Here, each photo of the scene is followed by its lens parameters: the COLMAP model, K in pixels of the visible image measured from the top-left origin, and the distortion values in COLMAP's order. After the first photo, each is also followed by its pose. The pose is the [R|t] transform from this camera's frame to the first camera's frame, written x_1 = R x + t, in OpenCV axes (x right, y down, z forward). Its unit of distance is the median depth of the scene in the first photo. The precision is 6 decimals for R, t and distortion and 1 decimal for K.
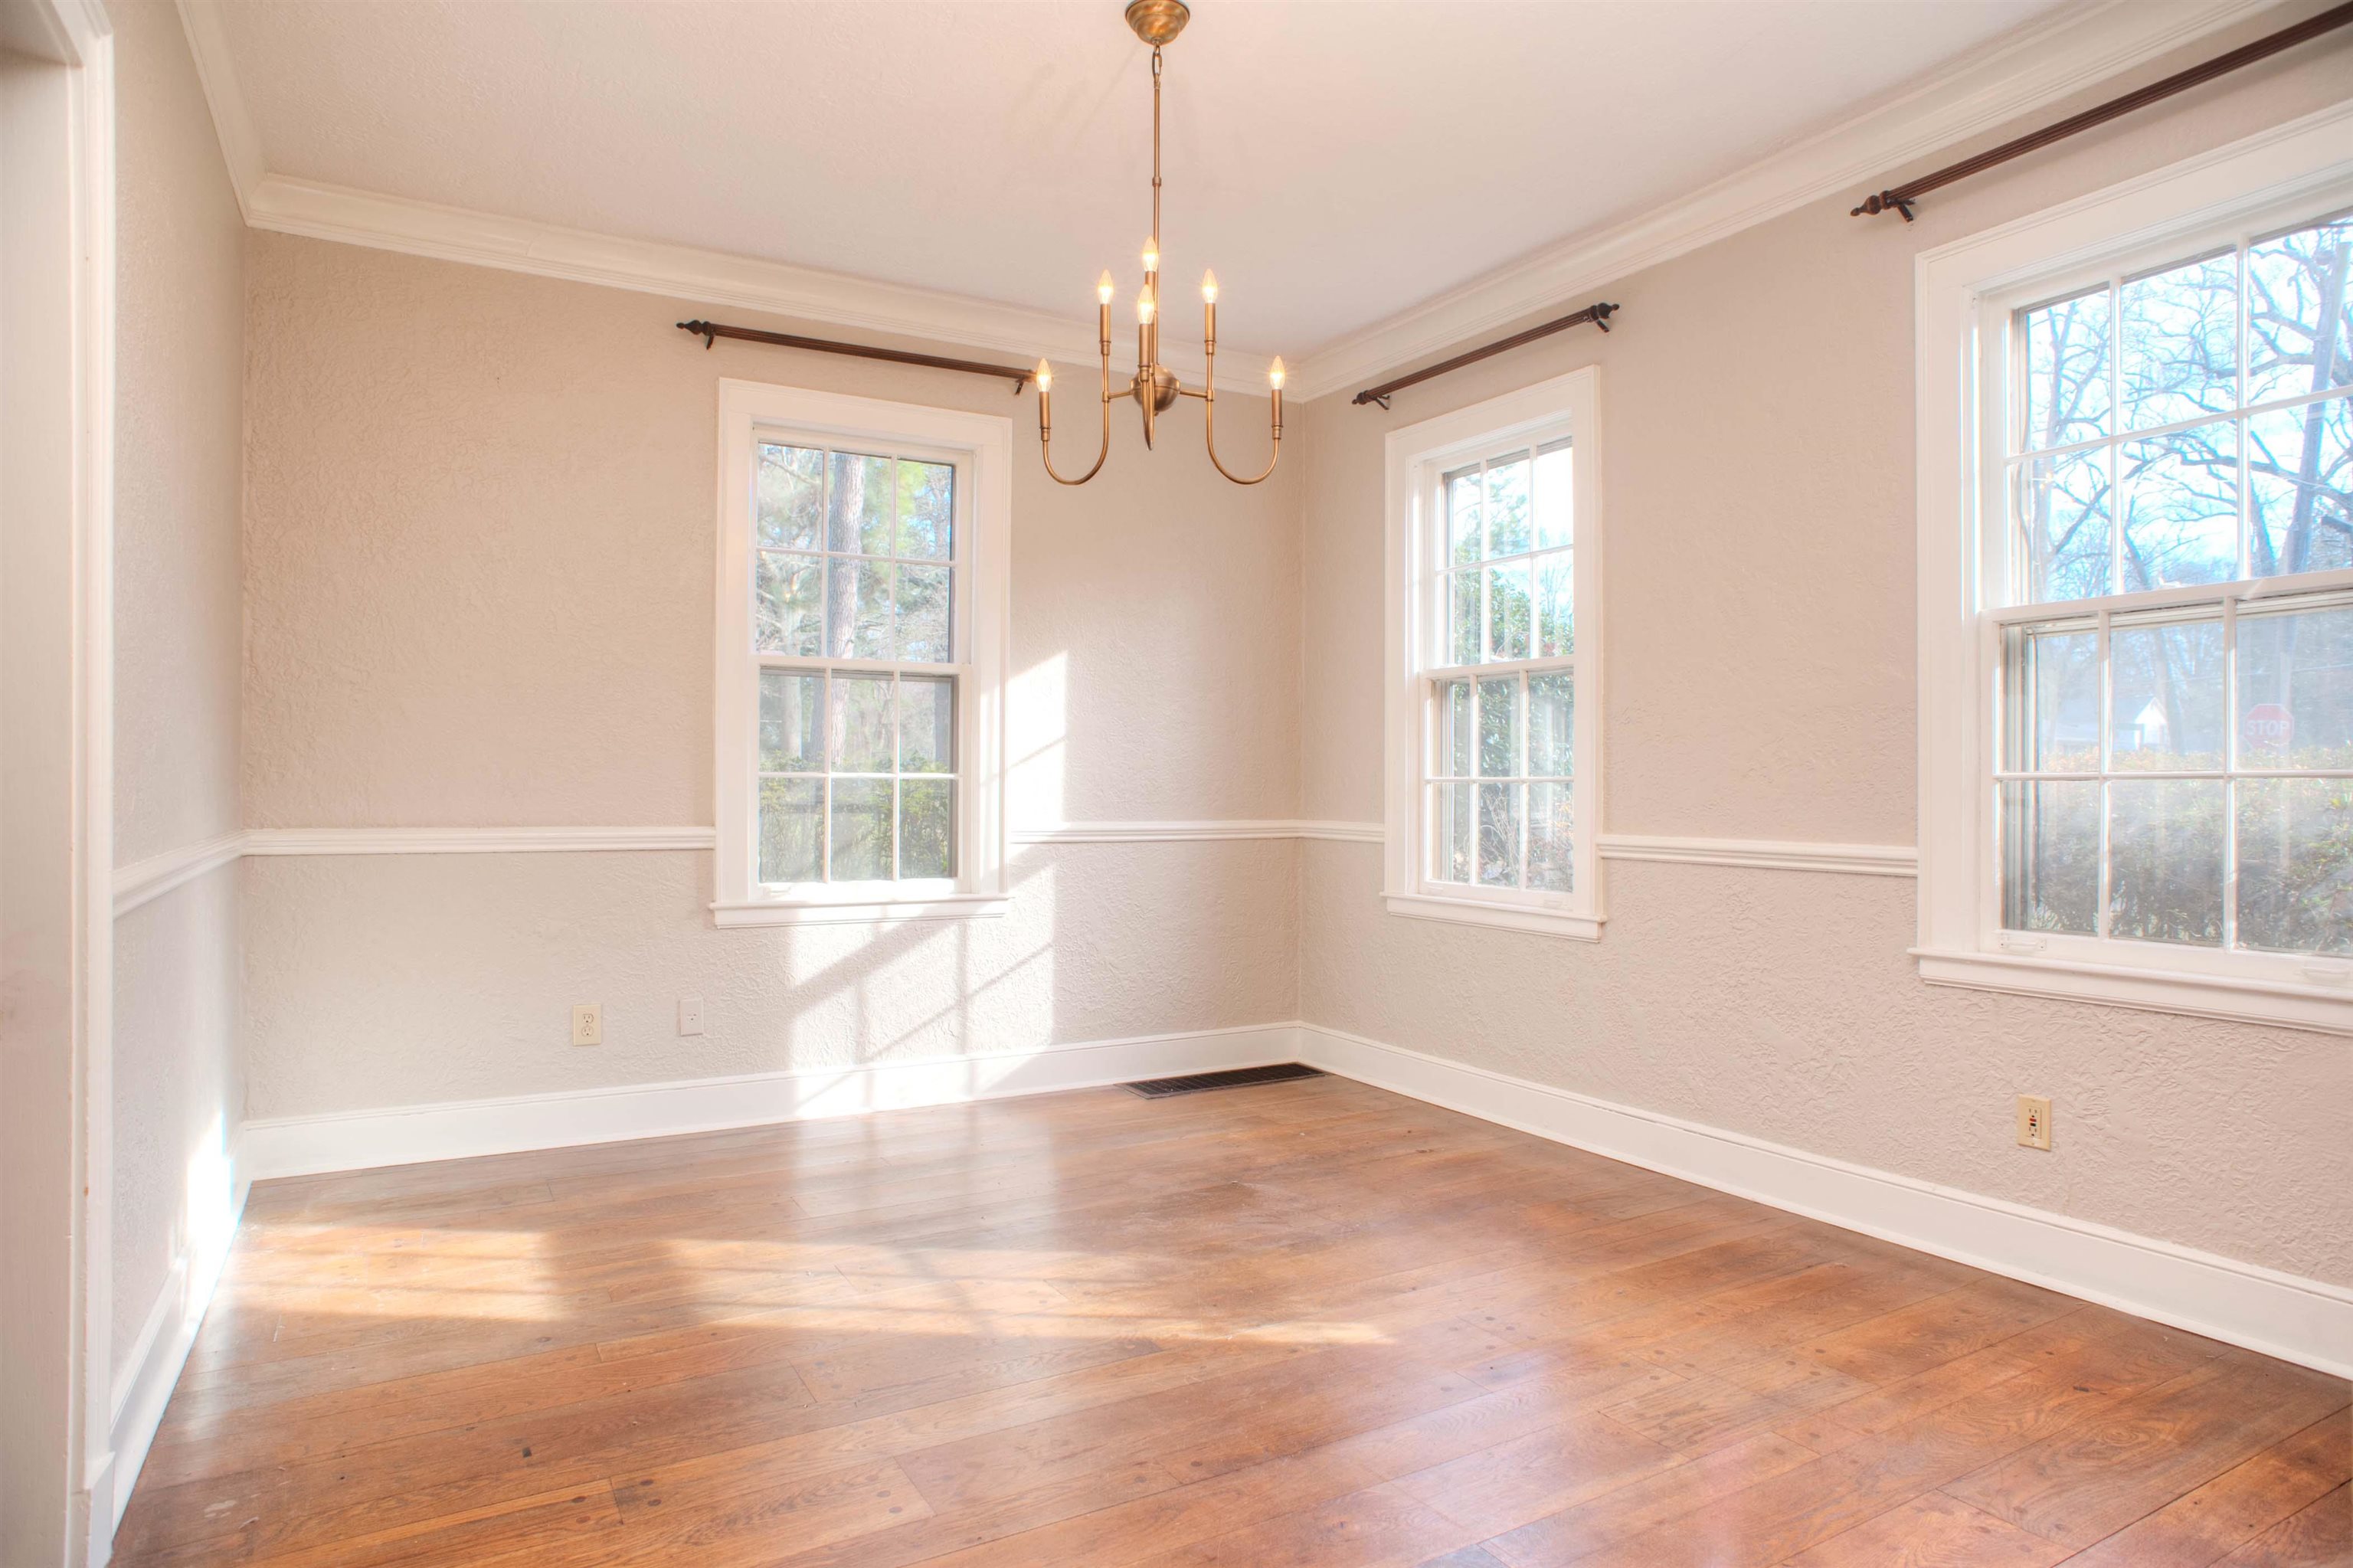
lens RADIAL K [[1344.0, 0, 1171.5], [0, 1344.0, 768.4], [0, 0, 1]] dist [-0.054963, 0.022517]
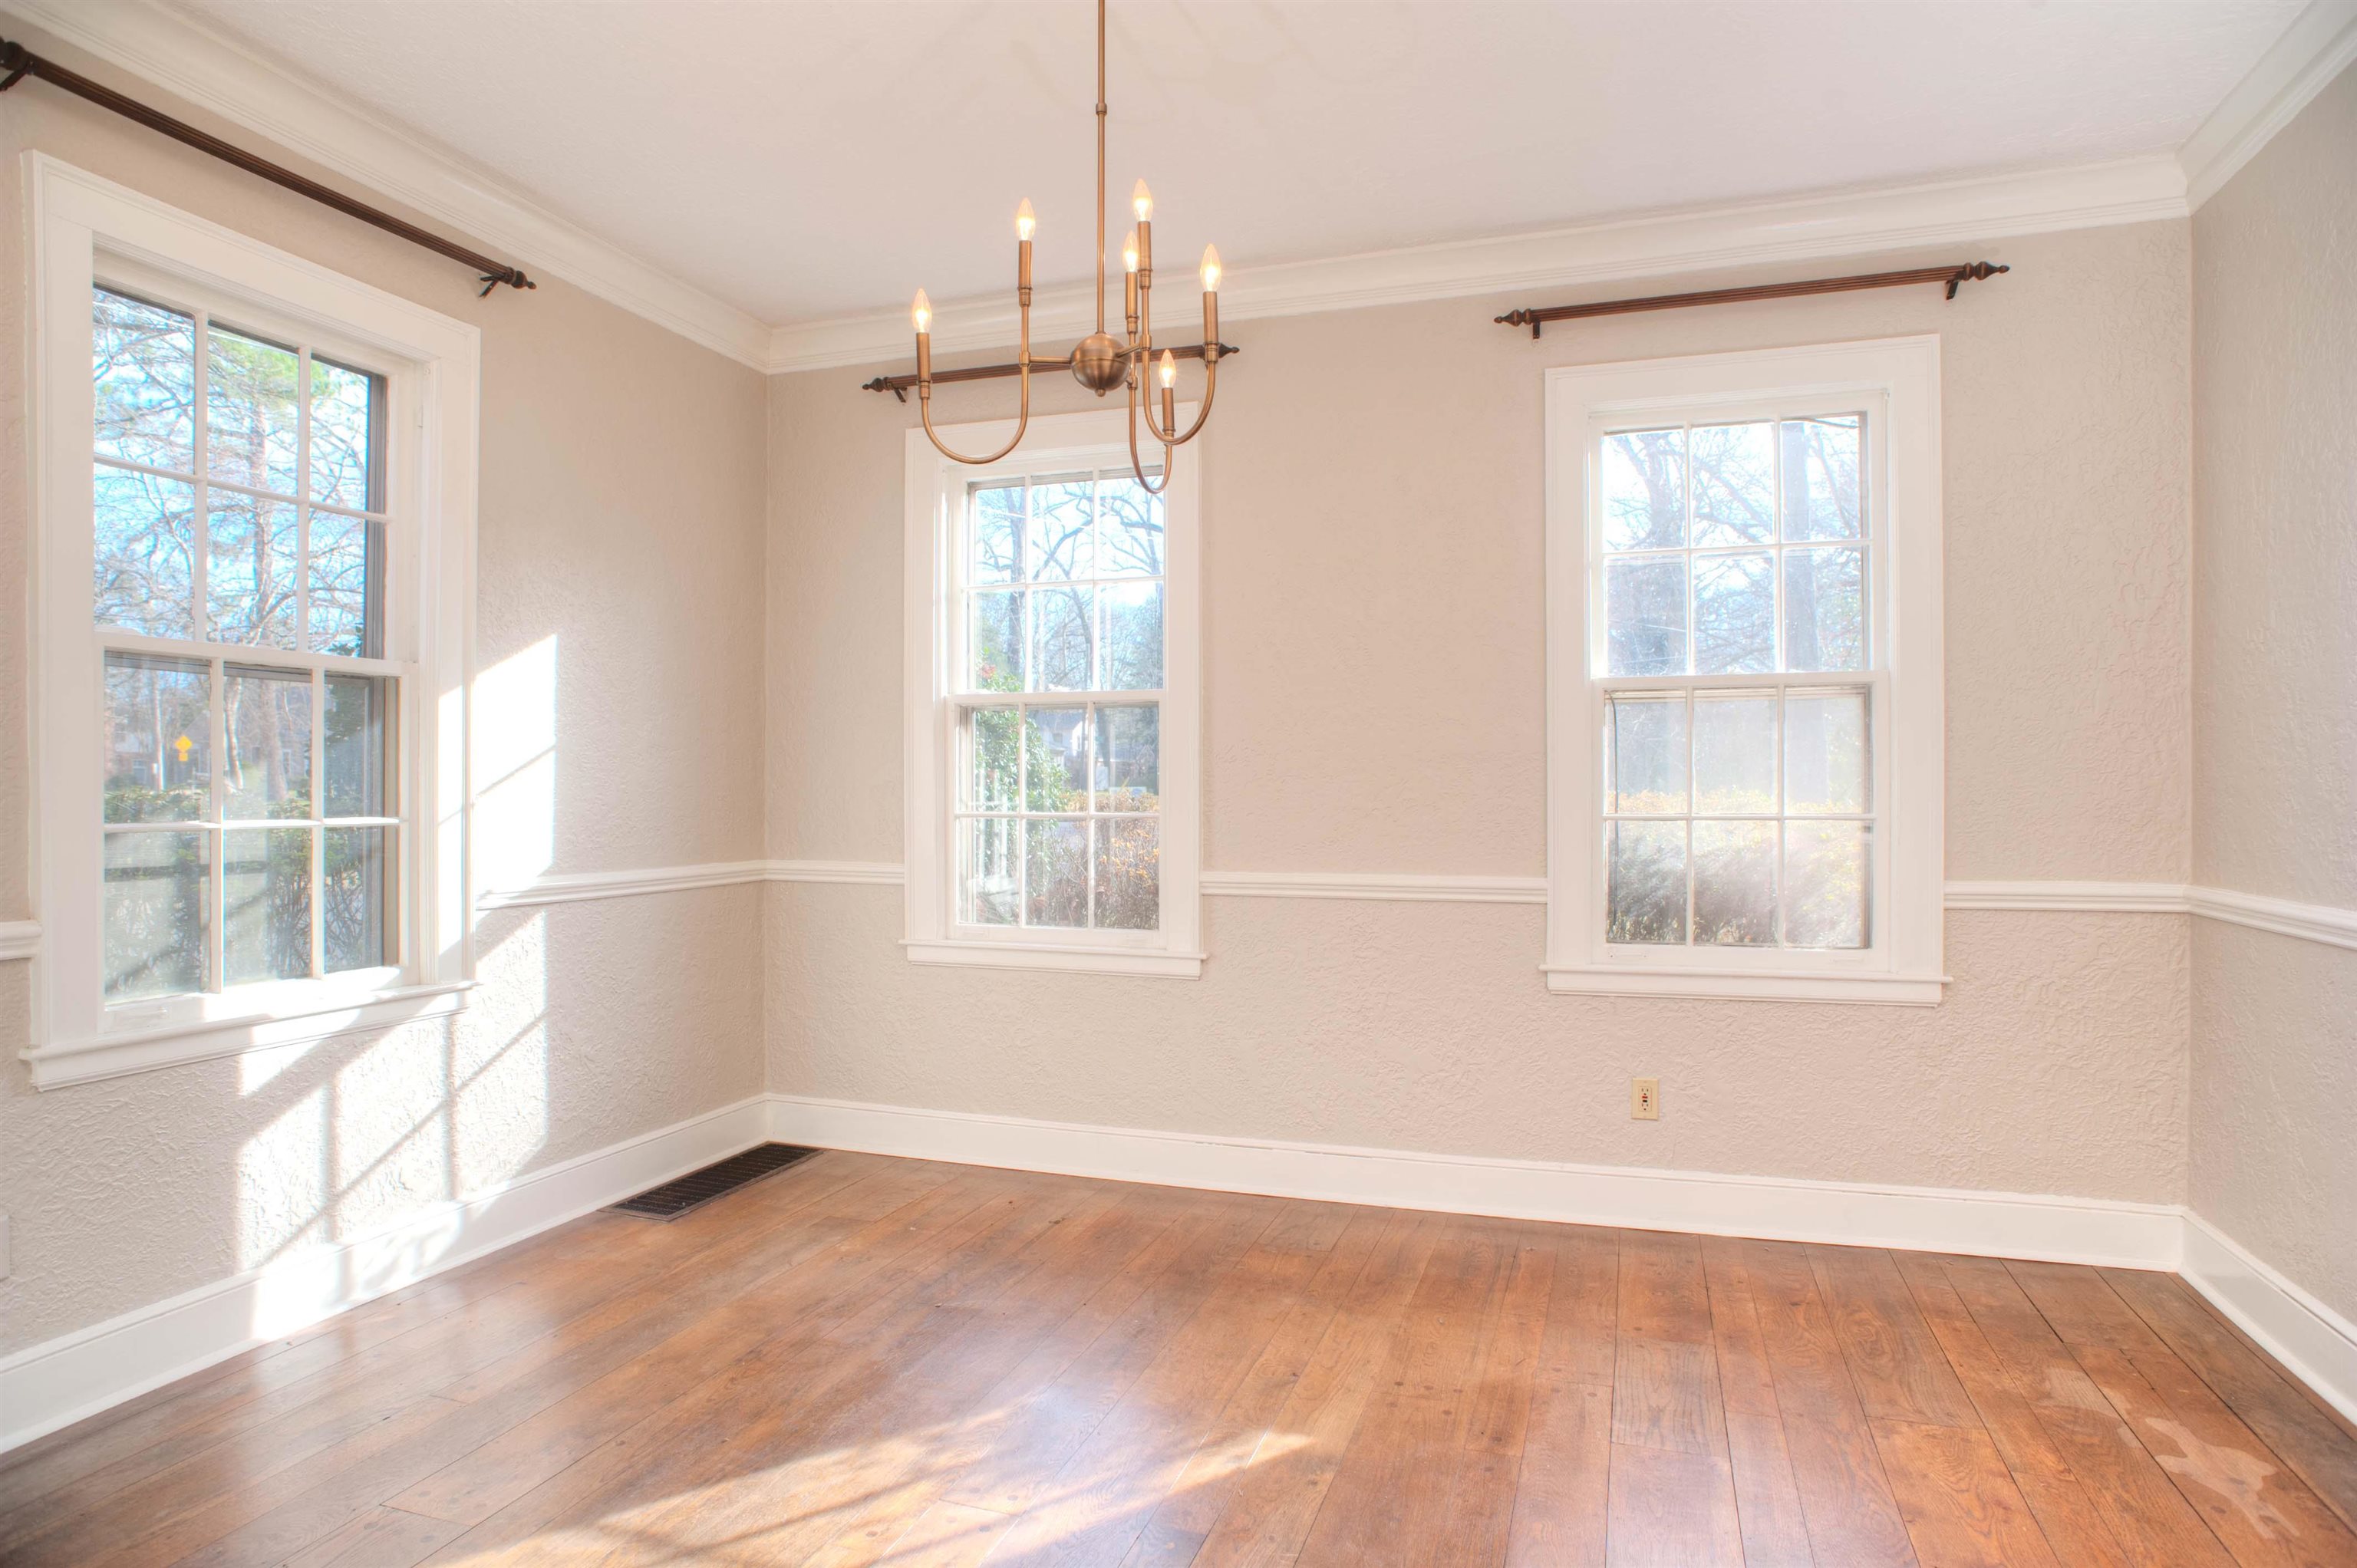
lens RADIAL K [[1346.1, 0, 1197.2], [0, 1346.1, 779.4], [0, 0, 1]] dist [-0.054963, 0.022517]
pose [[0.756802, 0.002622, 0.653639, -0.343955], [-0.004916, 0.999987, 0.001681, -0.021779], [-0.653626, -0.004485, 0.756804, 0.235915]]
